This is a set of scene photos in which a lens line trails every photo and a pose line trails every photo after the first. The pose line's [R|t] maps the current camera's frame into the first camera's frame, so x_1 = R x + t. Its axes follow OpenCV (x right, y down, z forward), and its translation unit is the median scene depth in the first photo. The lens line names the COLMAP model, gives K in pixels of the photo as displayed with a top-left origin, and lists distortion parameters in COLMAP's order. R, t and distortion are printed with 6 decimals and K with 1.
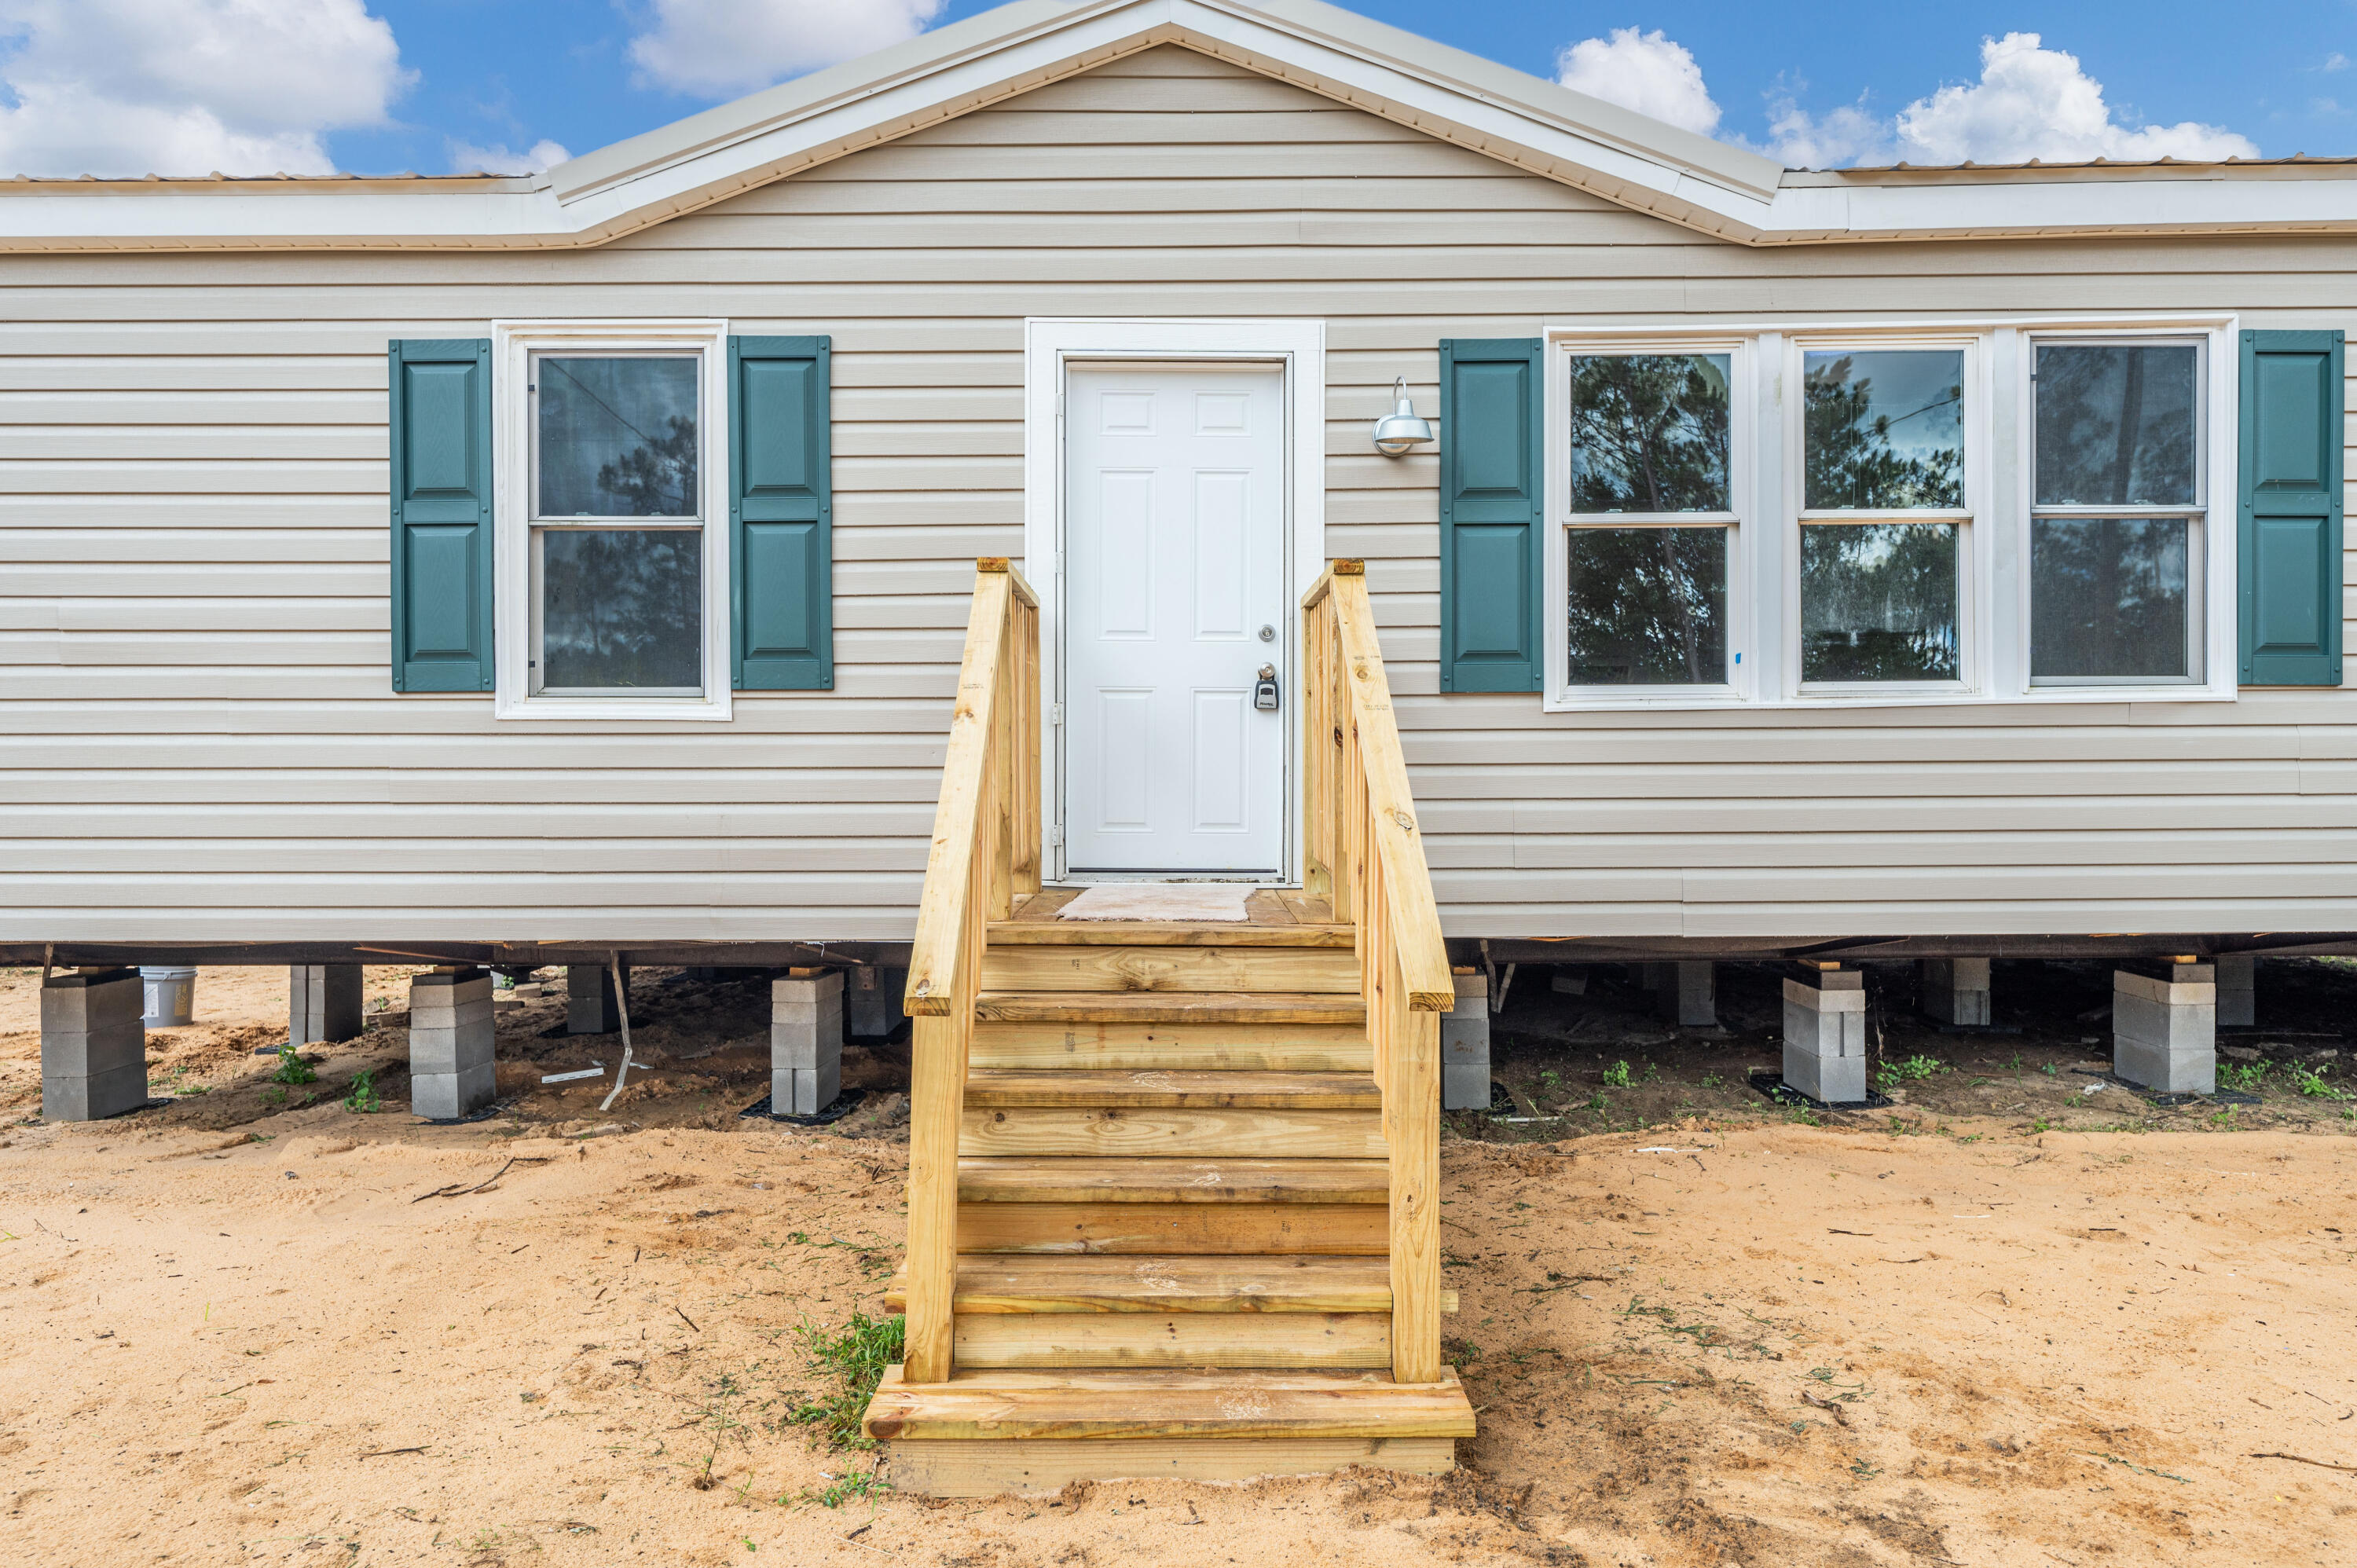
lens RADIAL K [[1565.5, 0, 1180.5], [0, 1565.5, 789.7], [0, 0, 1]] dist [-0.001963, 0.000787]
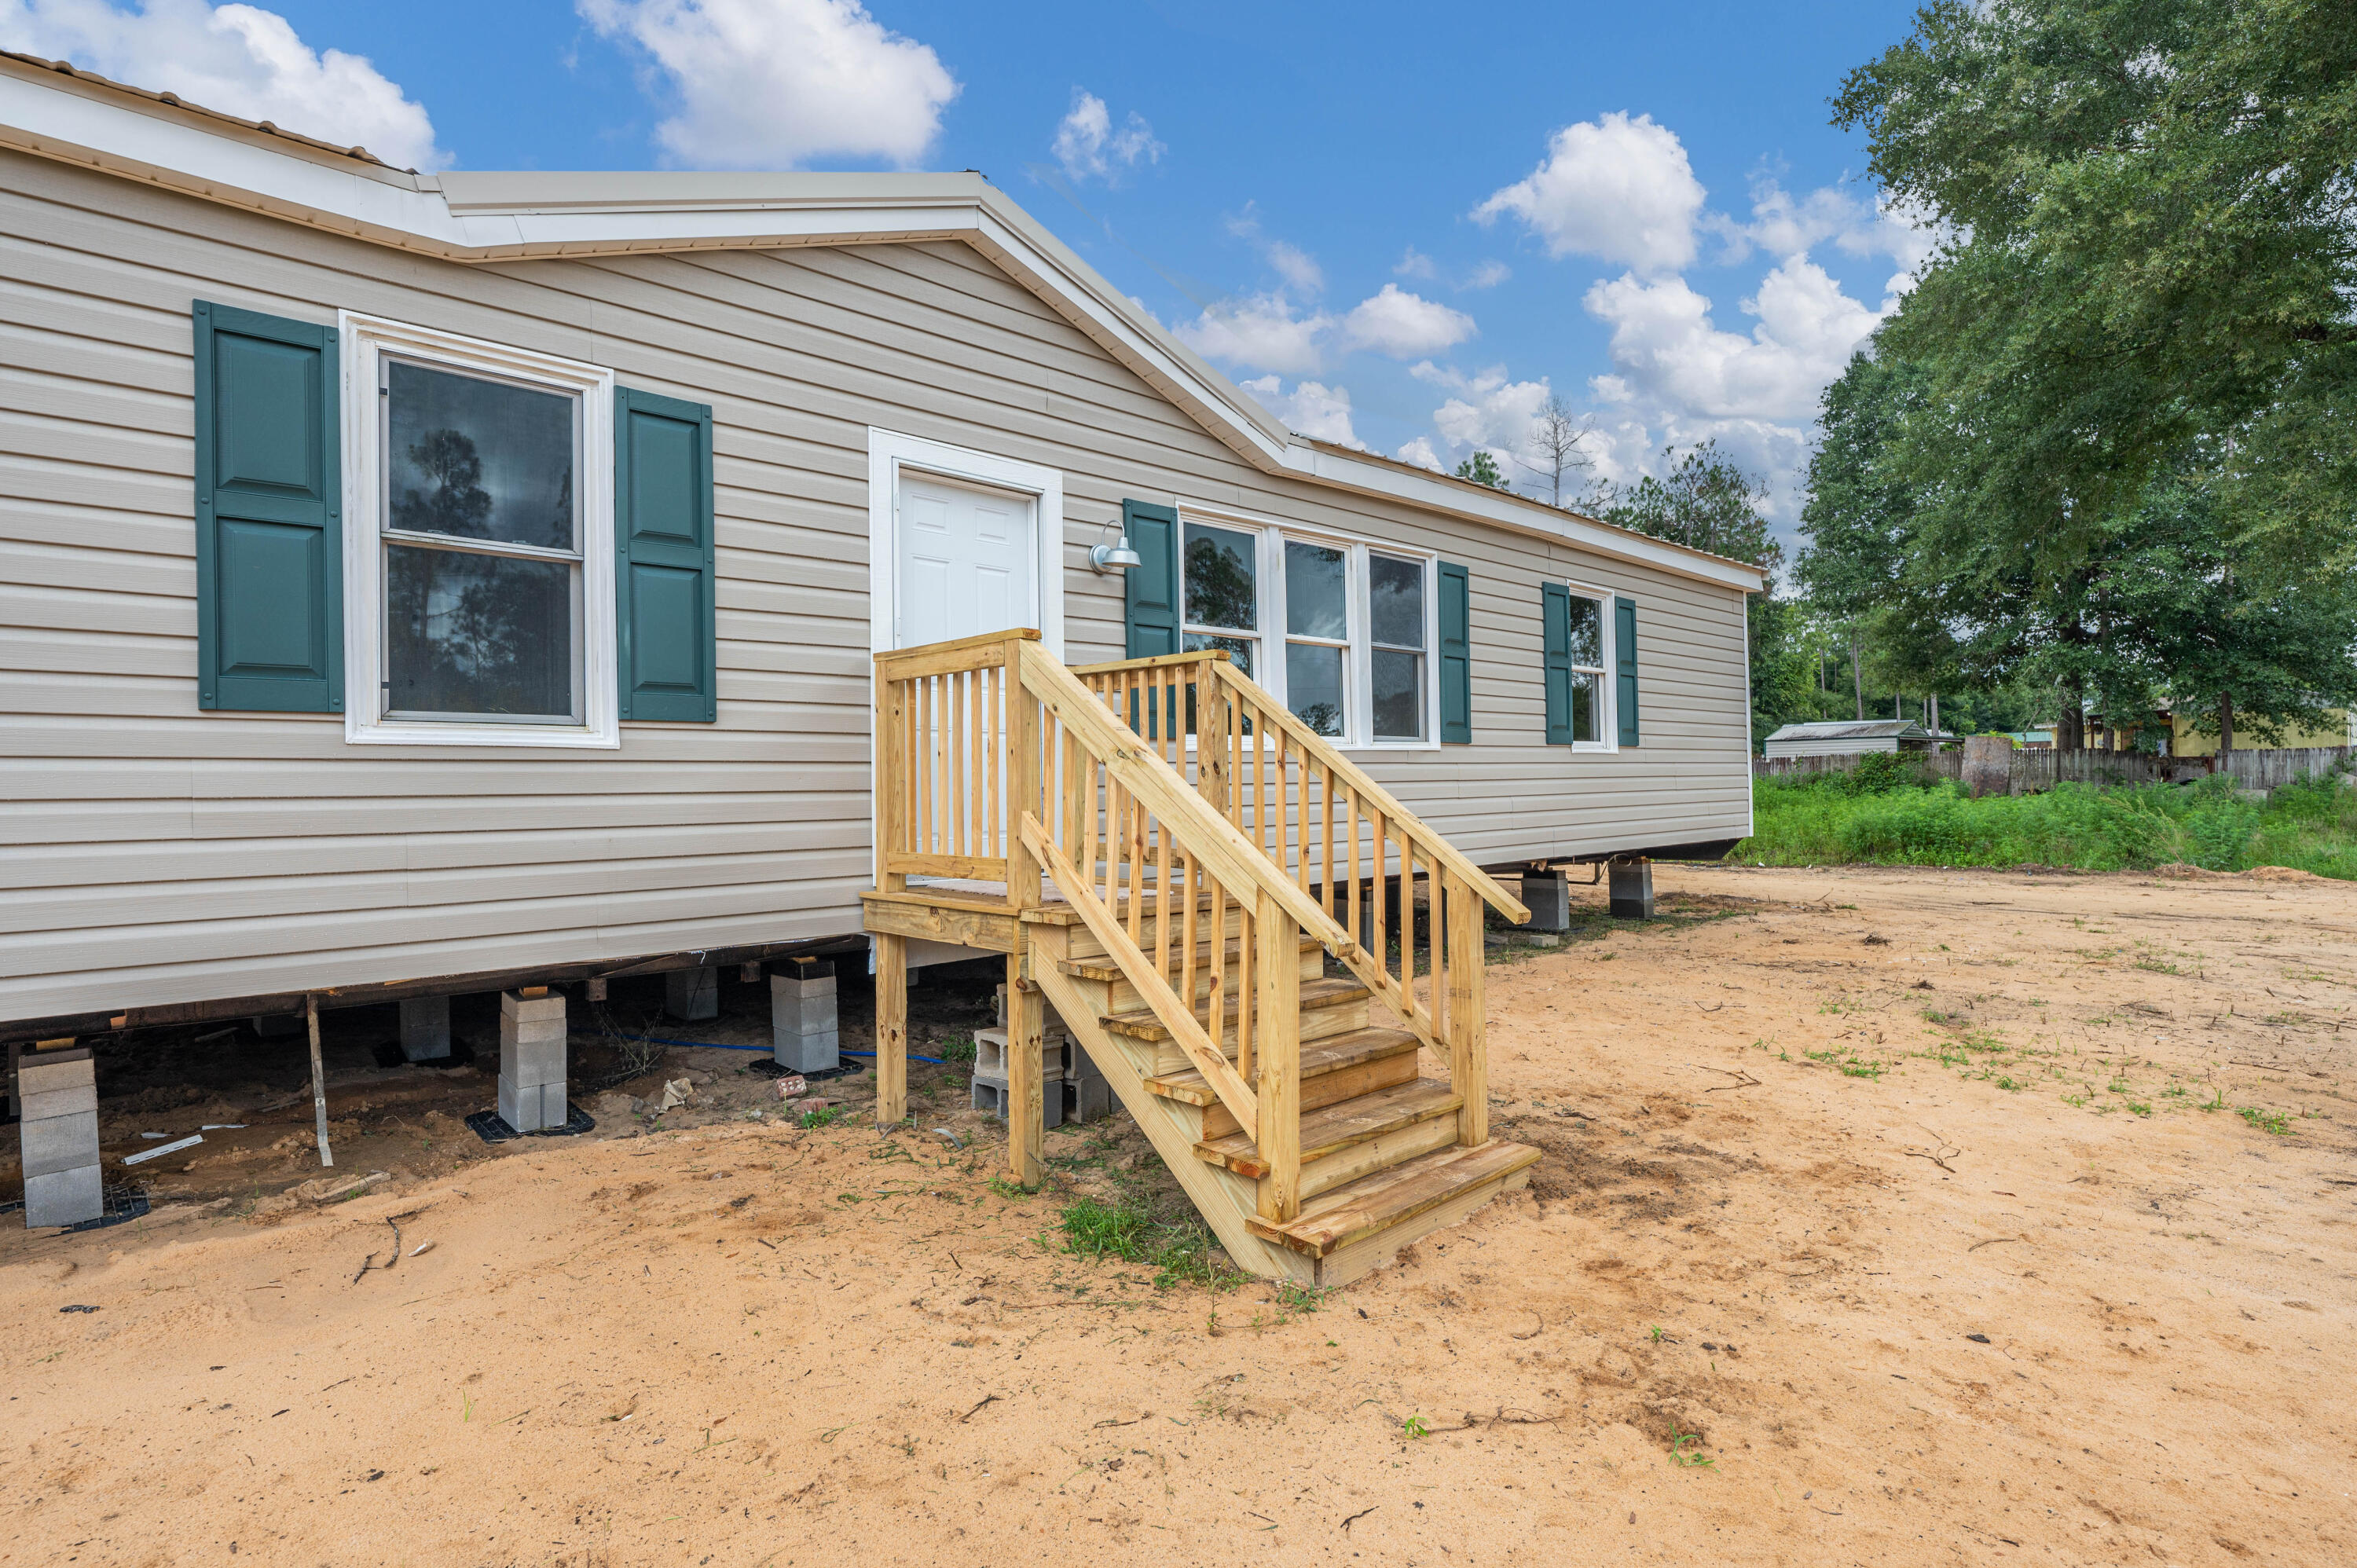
lens RADIAL K [[1177.6, 0, 1183.9], [0, 1177.6, 782.5], [0, 0, 1]] dist [-0.001170, -0.000574]
pose [[0.720540, -0.004789, 0.693397, -0.564286], [0.019012, 0.999737, -0.012852, -0.004090], [-0.693153, 0.022443, 0.720441, 0.165426]]
